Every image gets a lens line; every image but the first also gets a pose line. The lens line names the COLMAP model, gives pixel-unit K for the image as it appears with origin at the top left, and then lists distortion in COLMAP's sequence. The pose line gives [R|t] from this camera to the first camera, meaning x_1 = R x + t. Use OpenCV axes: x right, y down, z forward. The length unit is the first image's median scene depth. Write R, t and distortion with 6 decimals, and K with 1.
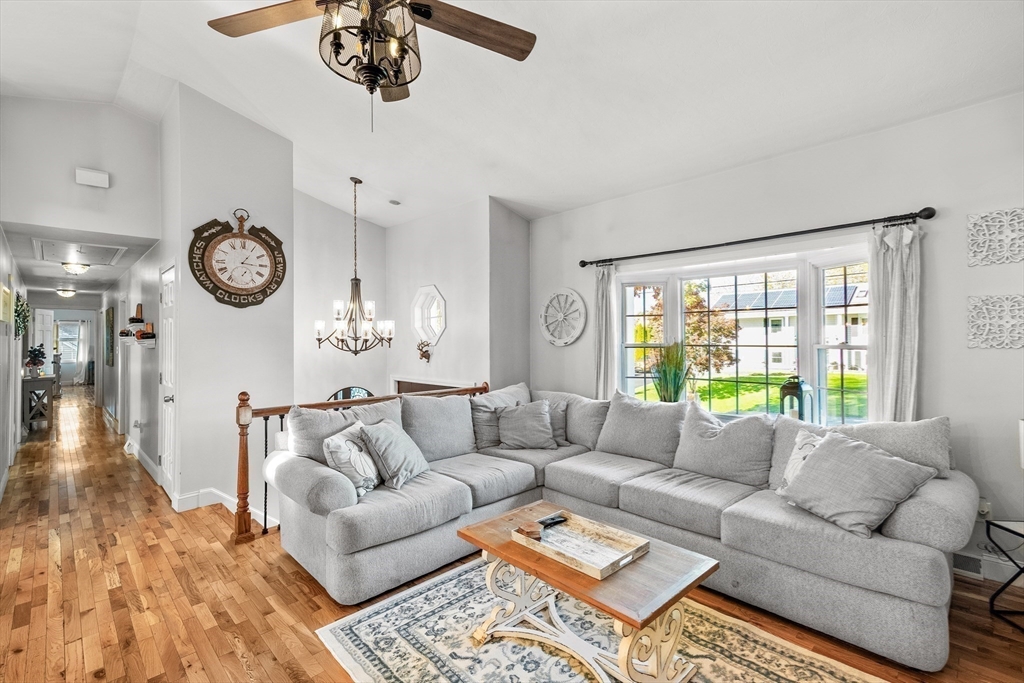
lens RADIAL K [[457.4, 0, 511.2], [0, 457.4, 328.9], [0, 0, 1]] dist [0.017010, 0.000044]
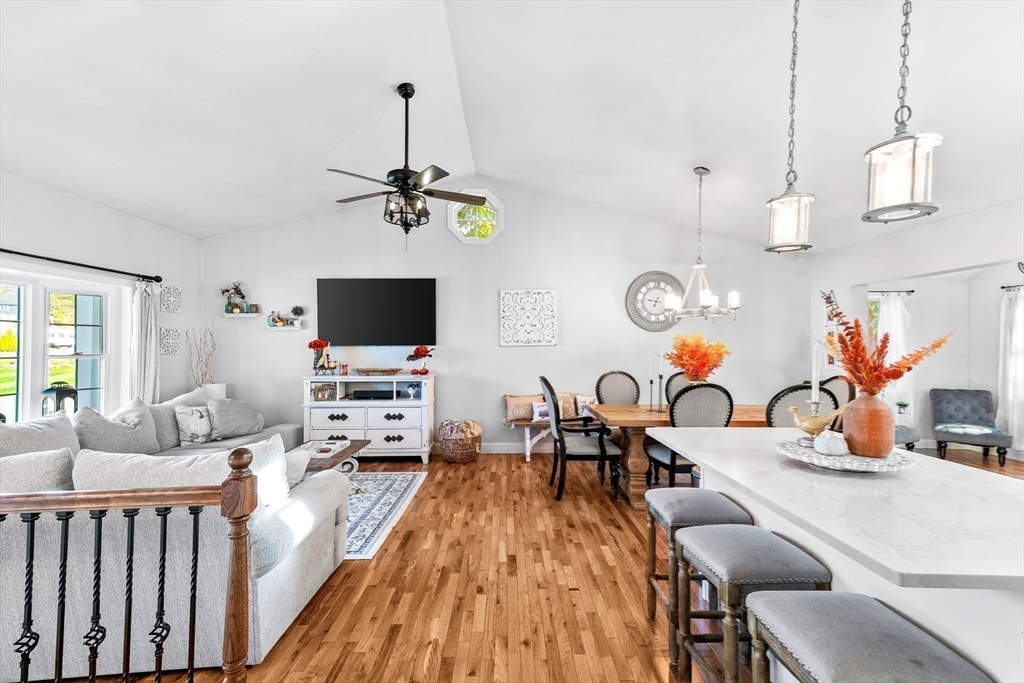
lens RADIAL K [[431.0, 0, 512.0], [0, 431.0, 341.5], [0, 0, 1]] dist [0.016218, 0.000111]
pose [[-0.719854, 0.018574, 0.693877, -1.416377], [-0.003977, 0.999515, -0.030881, 0.041821], [-0.694114, -0.024990, -0.719431, 1.434934]]
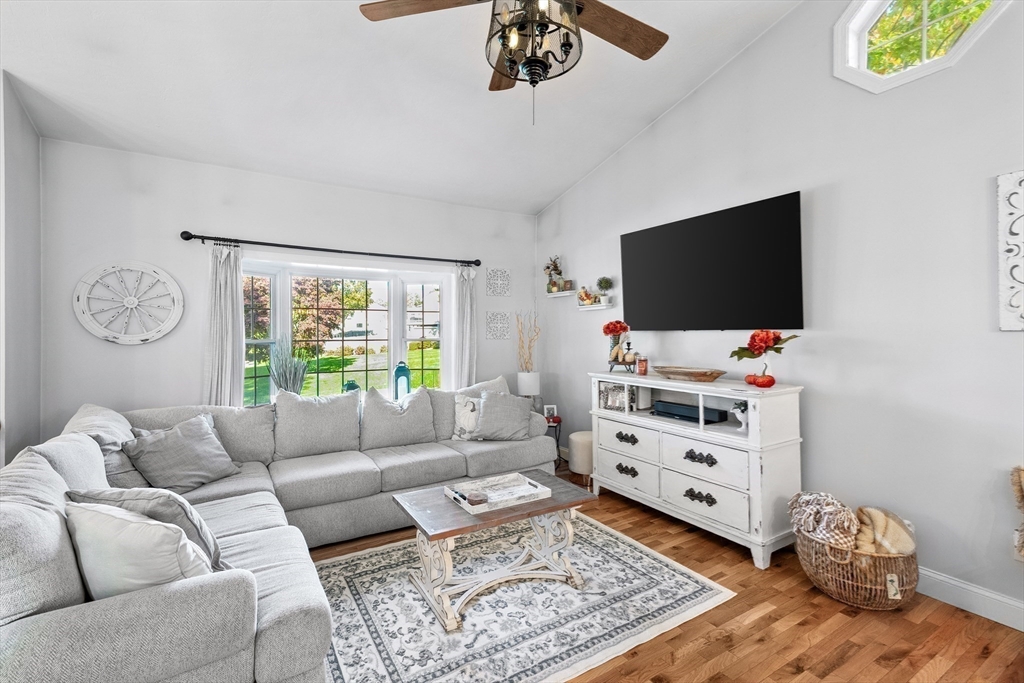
lens RADIAL K [[457.4, 0, 511.2], [0, 457.4, 328.9], [0, 0, 1]] dist [0.017010, 0.000044]
pose [[0.220034, 0.014138, 0.975390, -0.875888], [-0.018438, 0.999777, -0.010332, 0.019750], [-0.975318, -0.015711, 0.220245, 0.559610]]
